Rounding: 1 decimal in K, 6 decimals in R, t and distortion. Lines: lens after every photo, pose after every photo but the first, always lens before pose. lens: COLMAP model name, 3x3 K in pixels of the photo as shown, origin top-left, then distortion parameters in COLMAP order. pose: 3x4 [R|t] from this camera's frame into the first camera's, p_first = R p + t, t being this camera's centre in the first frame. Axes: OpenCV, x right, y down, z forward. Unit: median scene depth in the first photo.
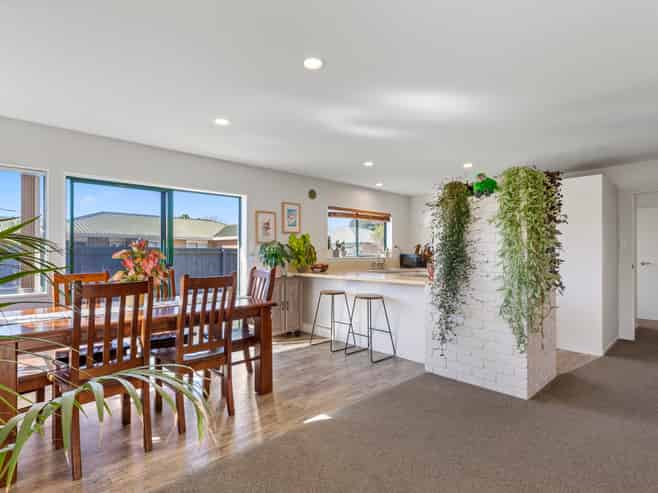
lens RADIAL K [[327.8, 0, 329.0], [0, 327.8, 246.5], [0, 0, 1]] dist [0.051544, -0.000248]
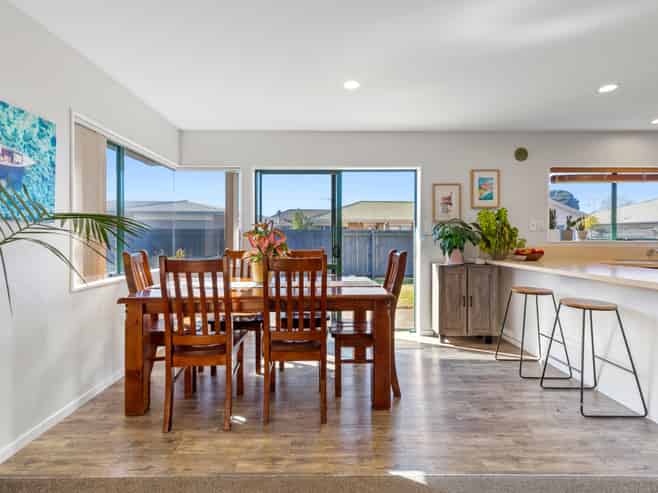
lens RADIAL K [[333.6, 0, 328.3], [0, 333.6, 233.1], [0, 0, 1]] dist [0.018997, -0.000264]
pose [[0.759997, -0.004010, -0.649914, 0.136615], [0.011063, 0.999916, 0.006768, 0.009408], [0.649833, -0.012333, 0.759977, 0.181474]]
